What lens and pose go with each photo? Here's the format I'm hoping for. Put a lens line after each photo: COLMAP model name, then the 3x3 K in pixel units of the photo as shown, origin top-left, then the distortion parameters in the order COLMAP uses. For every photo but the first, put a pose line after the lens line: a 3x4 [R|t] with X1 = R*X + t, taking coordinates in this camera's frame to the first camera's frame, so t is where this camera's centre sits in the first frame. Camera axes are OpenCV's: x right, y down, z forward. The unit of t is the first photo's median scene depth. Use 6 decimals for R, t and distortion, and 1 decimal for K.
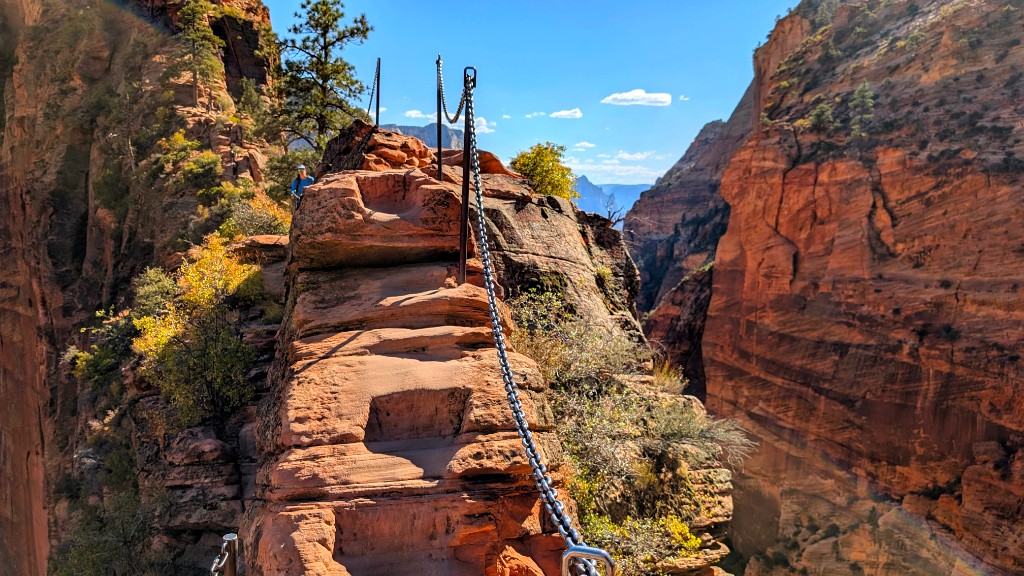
lens RADIAL K [[737.1, 0, 516.8], [0, 737.1, 275.5], [0, 0, 1]] dist [0.011275, 0.004217]
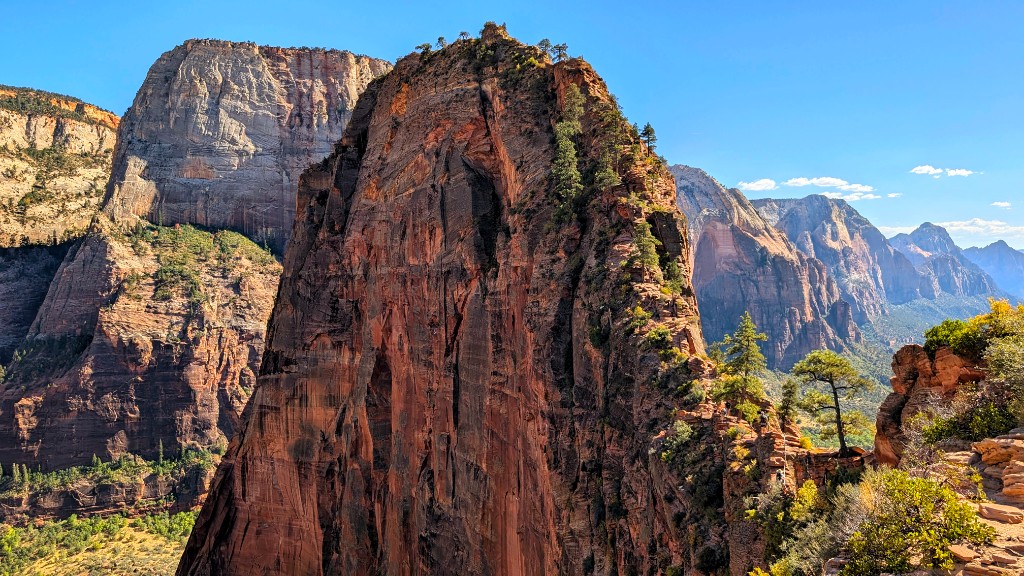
lens RADIAL K [[737.1, 0, 516.8], [0, 737.1, 275.5], [0, 0, 1]] dist [0.011275, 0.004217]
pose [[0.879587, -0.029336, -0.474833, 0.079861], [-0.017070, 0.995508, -0.093126, -0.080948], [0.475432, 0.090018, 0.875135, -0.492088]]
